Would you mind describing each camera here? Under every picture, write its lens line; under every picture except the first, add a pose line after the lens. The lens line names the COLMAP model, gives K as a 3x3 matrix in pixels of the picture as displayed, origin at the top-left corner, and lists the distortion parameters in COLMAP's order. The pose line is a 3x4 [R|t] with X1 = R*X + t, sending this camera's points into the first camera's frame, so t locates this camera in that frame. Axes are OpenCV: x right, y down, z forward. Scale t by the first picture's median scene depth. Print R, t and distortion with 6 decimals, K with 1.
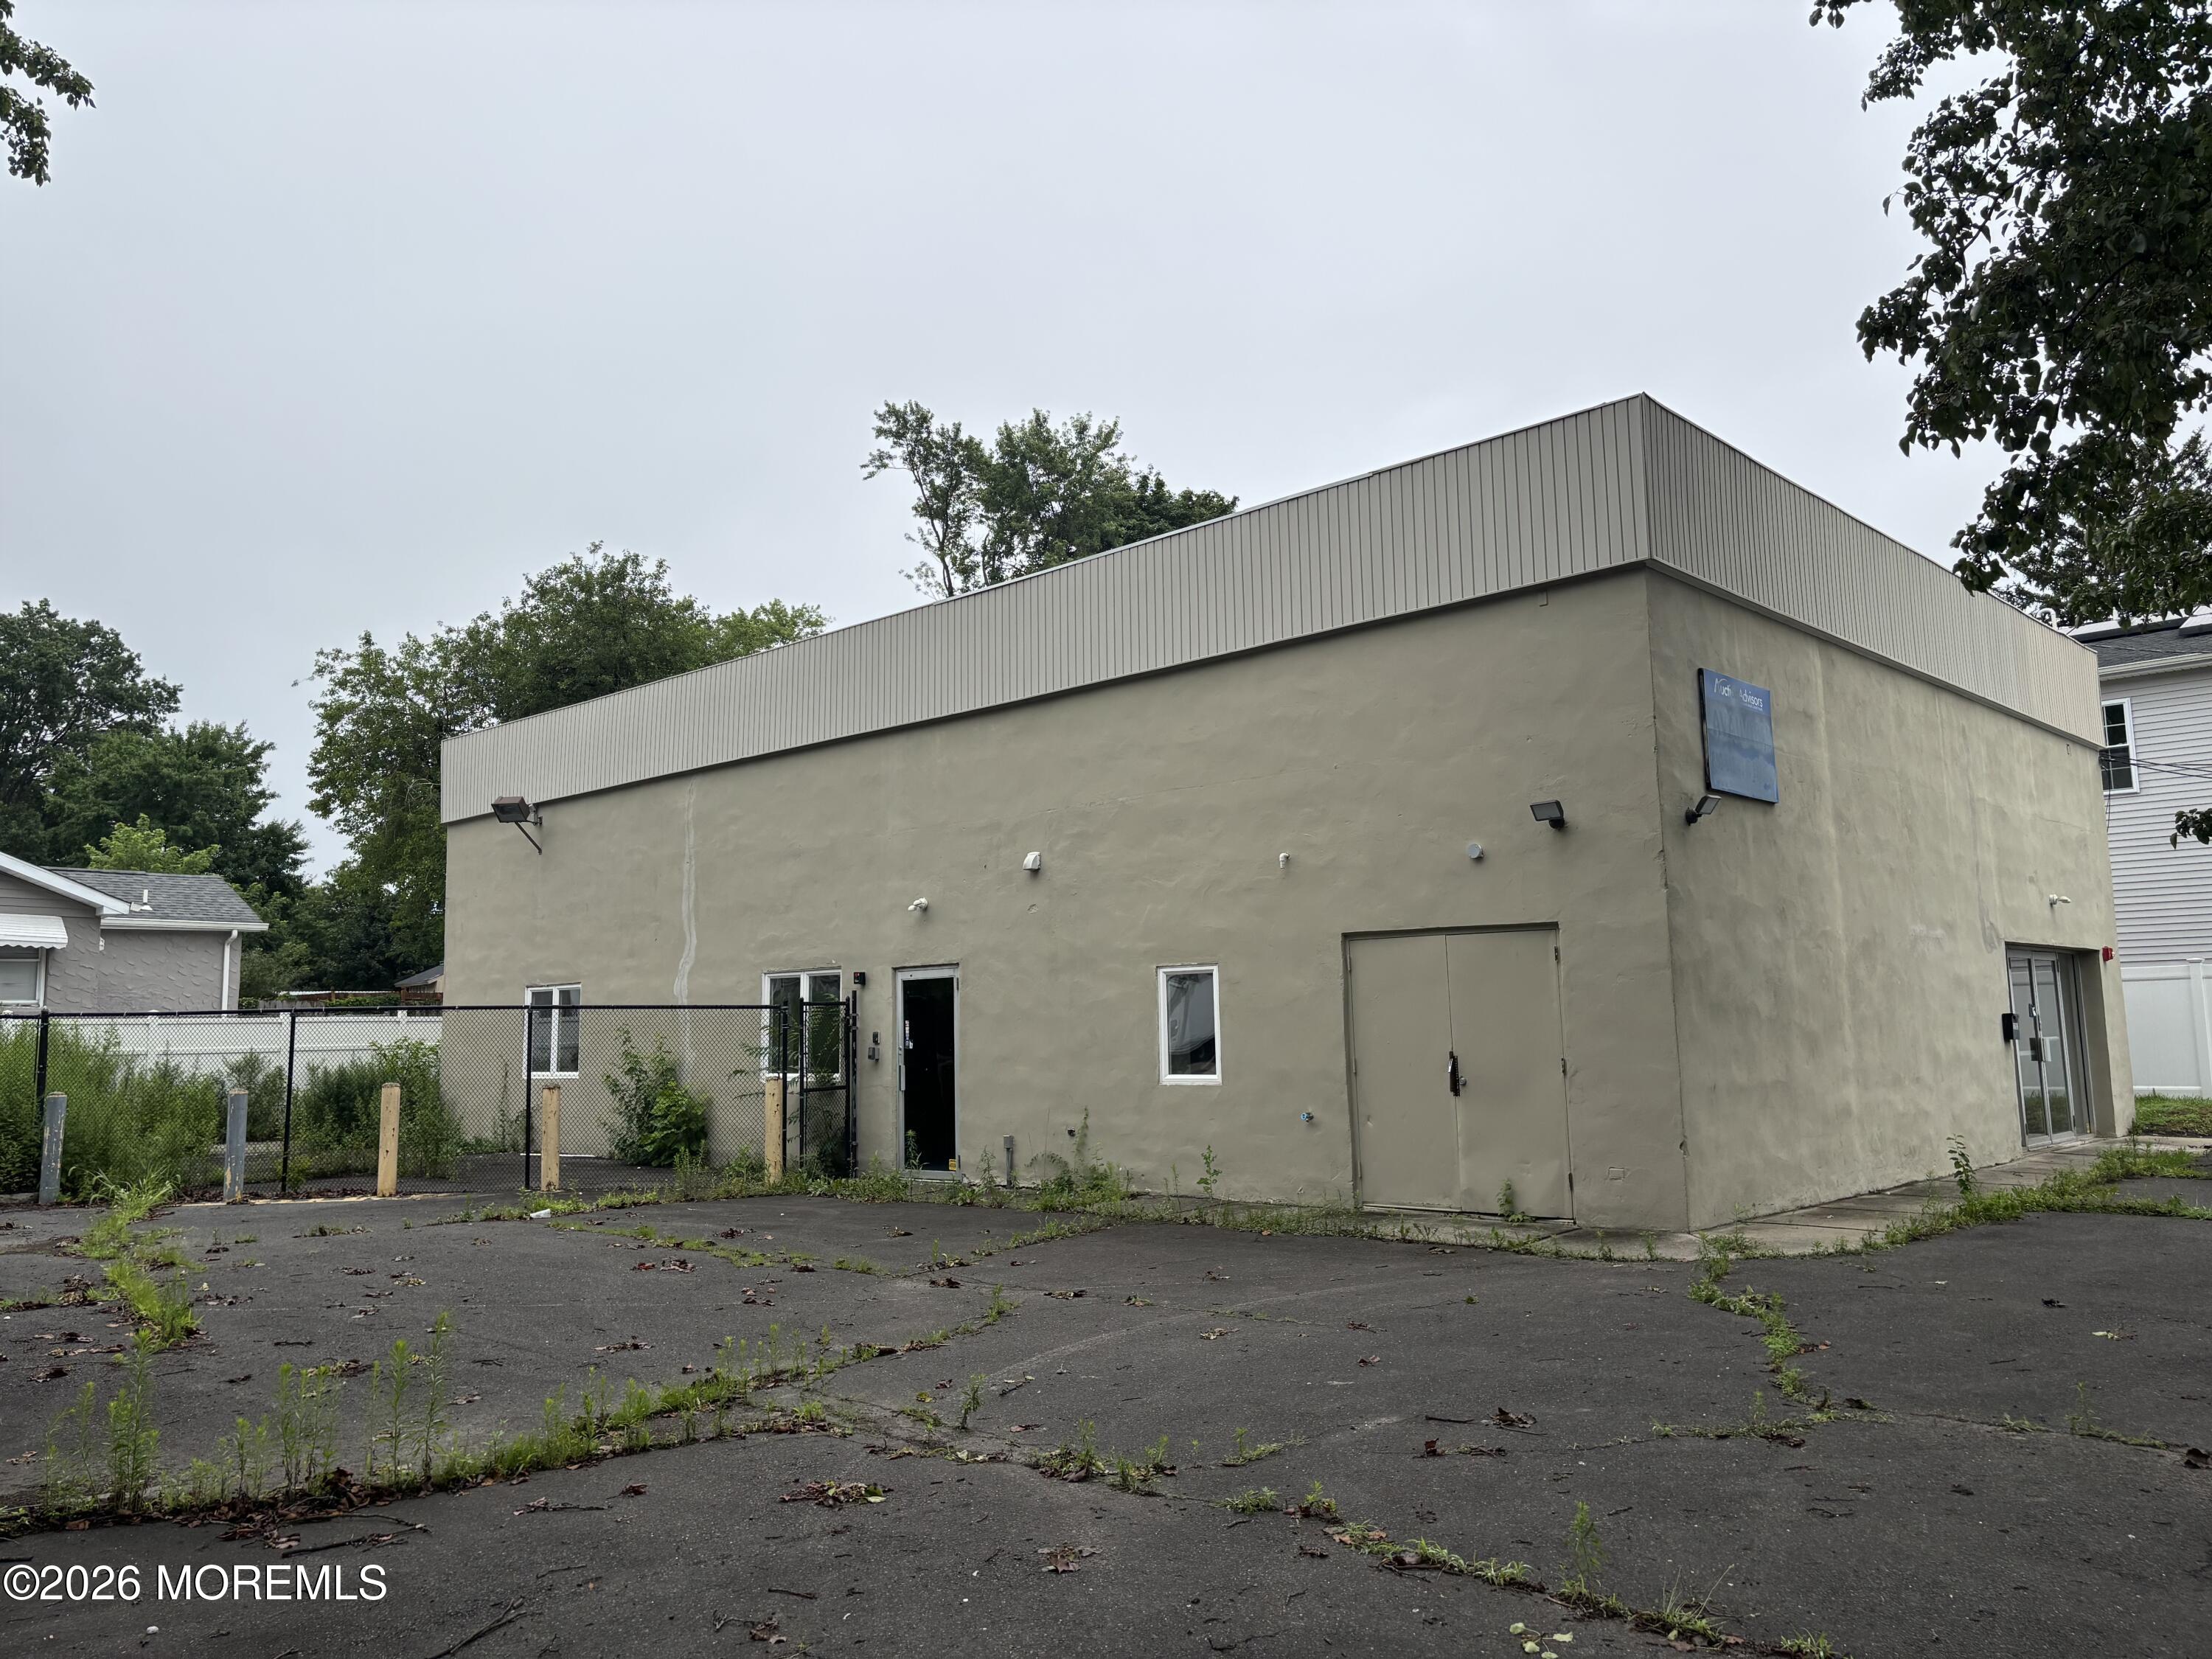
lens RADIAL K [[1635.9, 0, 1106.0], [0, 1635.9, 829.5], [0, 0, 1]] dist [0.053303, 0.000632]
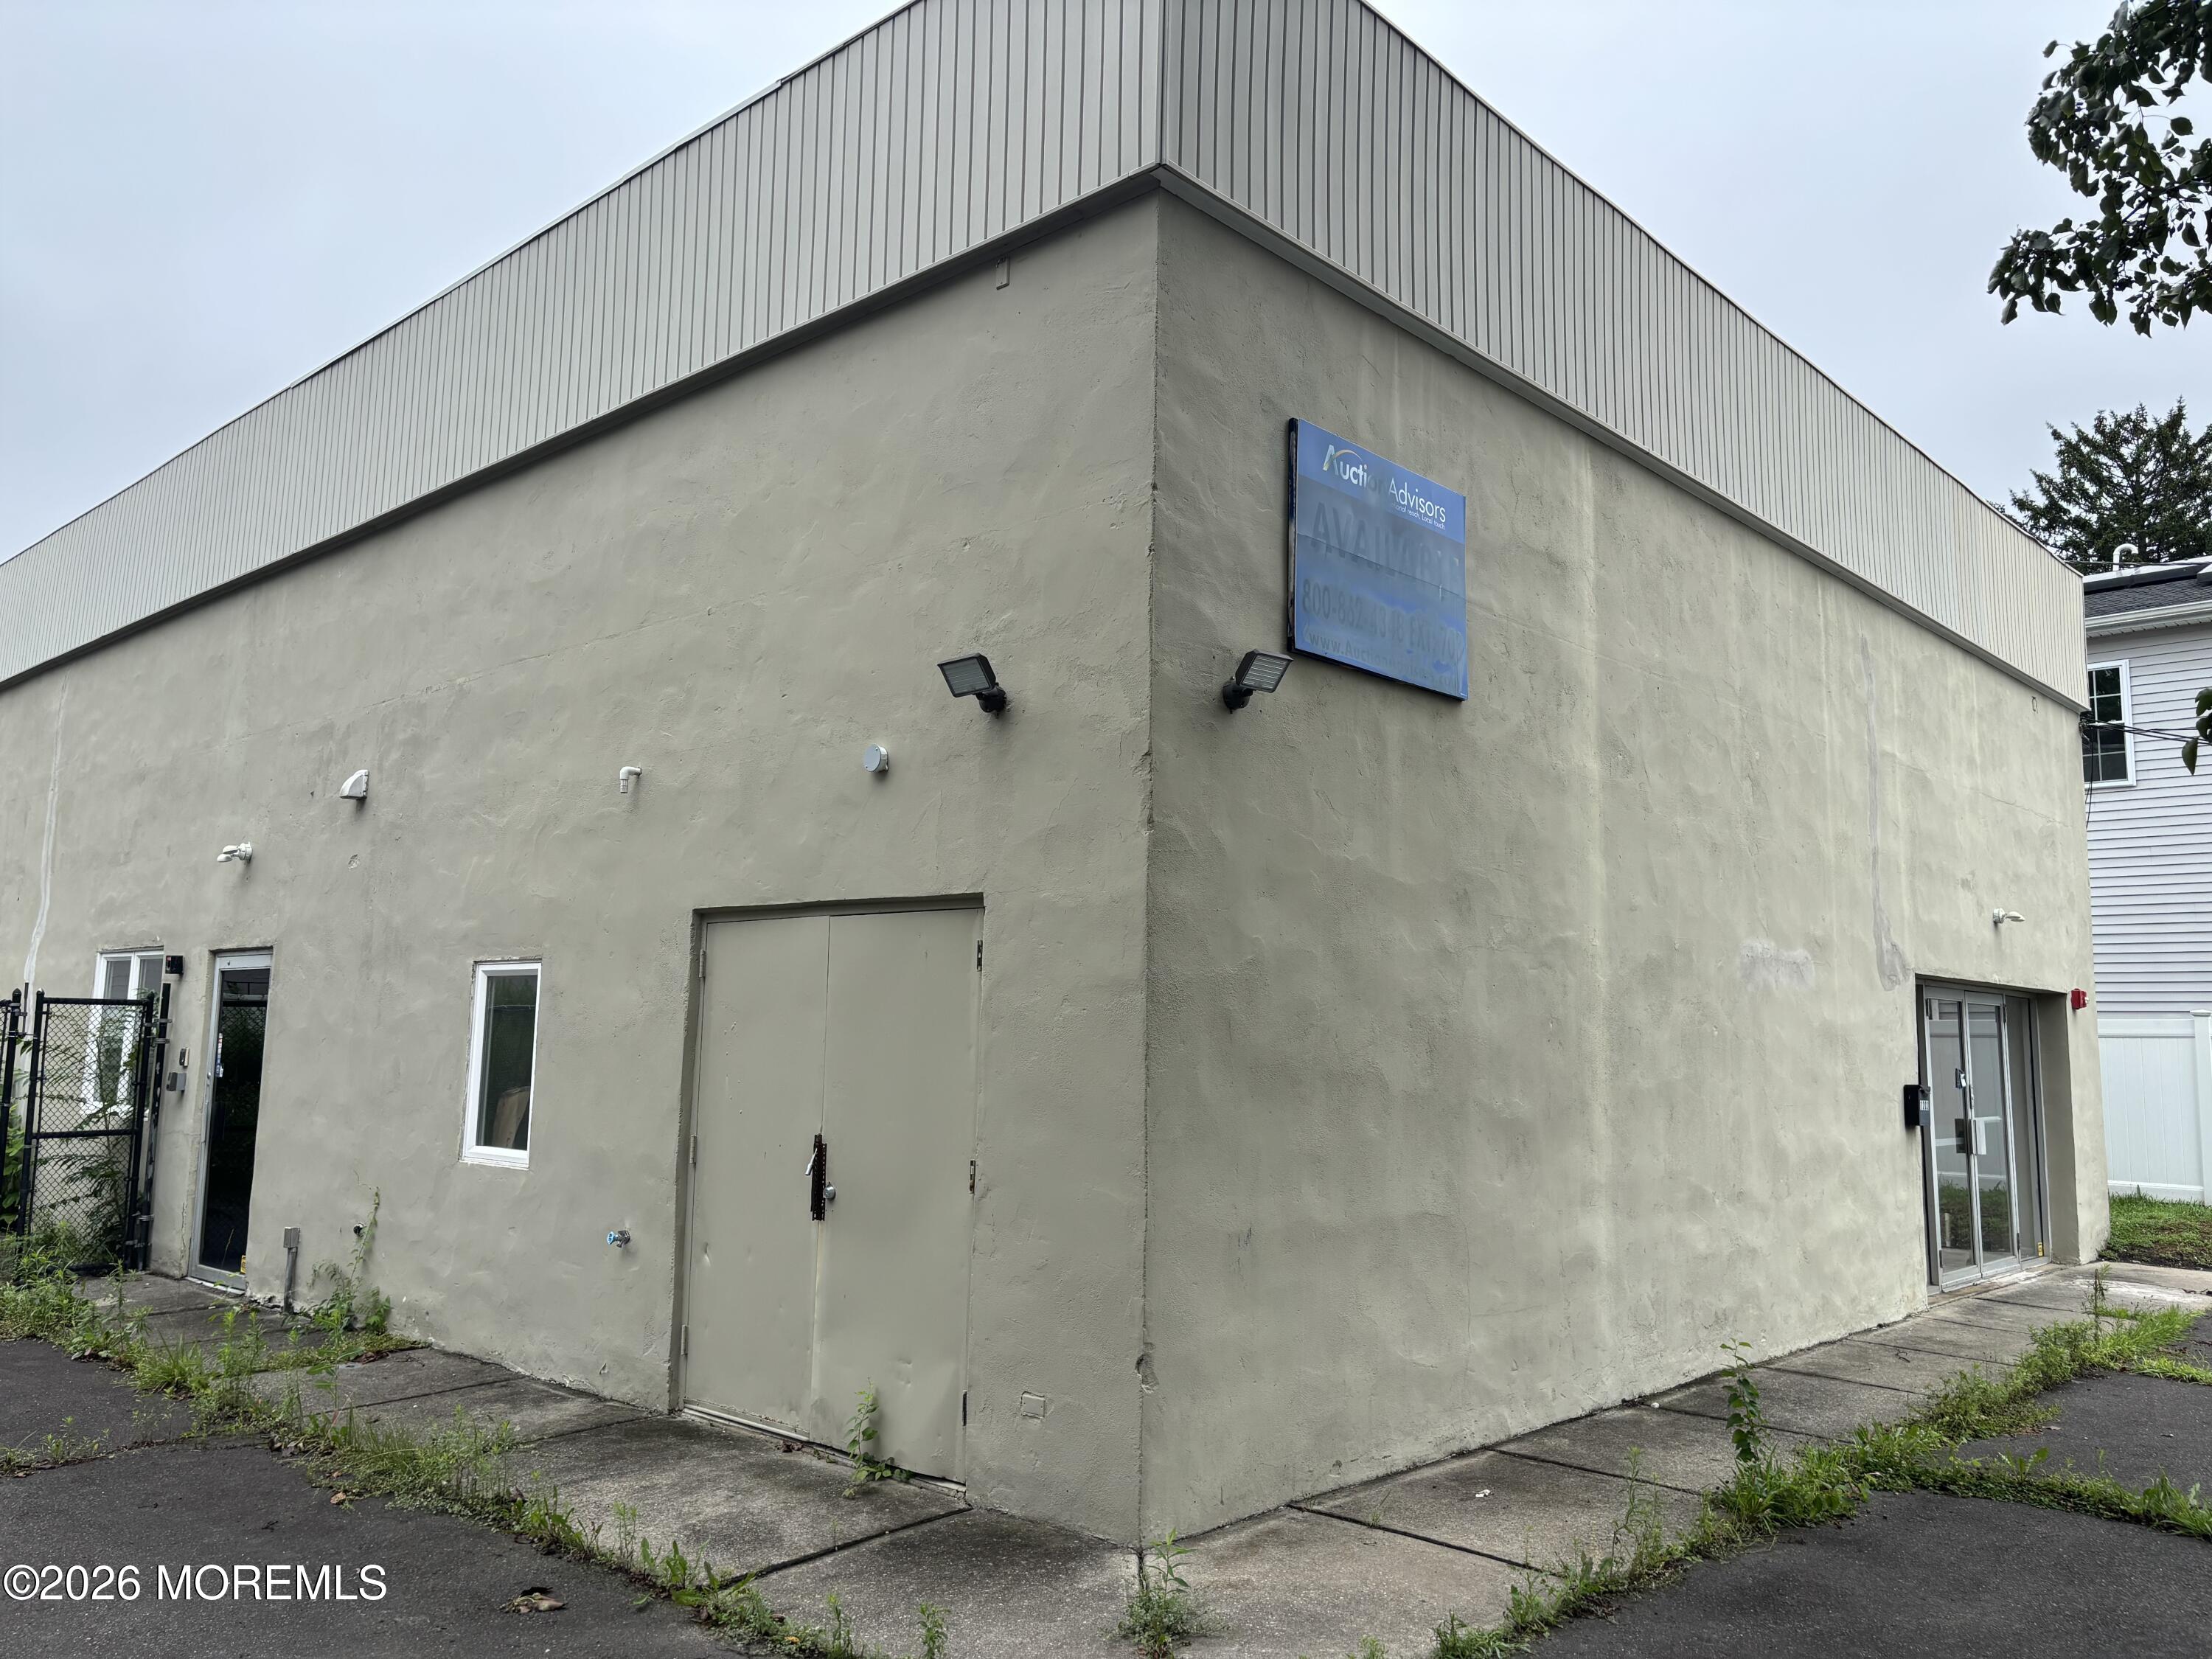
lens RADIAL K [[1661.9, 0, 1106.0], [0, 1661.9, 829.5], [0, 0, 1]] dist [0.000268, 0.044061]
pose [[0.999229, 0.039084, -0.003735, 0.257034], [-0.039104, 0.999221, -0.005365, 0.030706], [0.003523, 0.005507, 0.999979, 0.396577]]
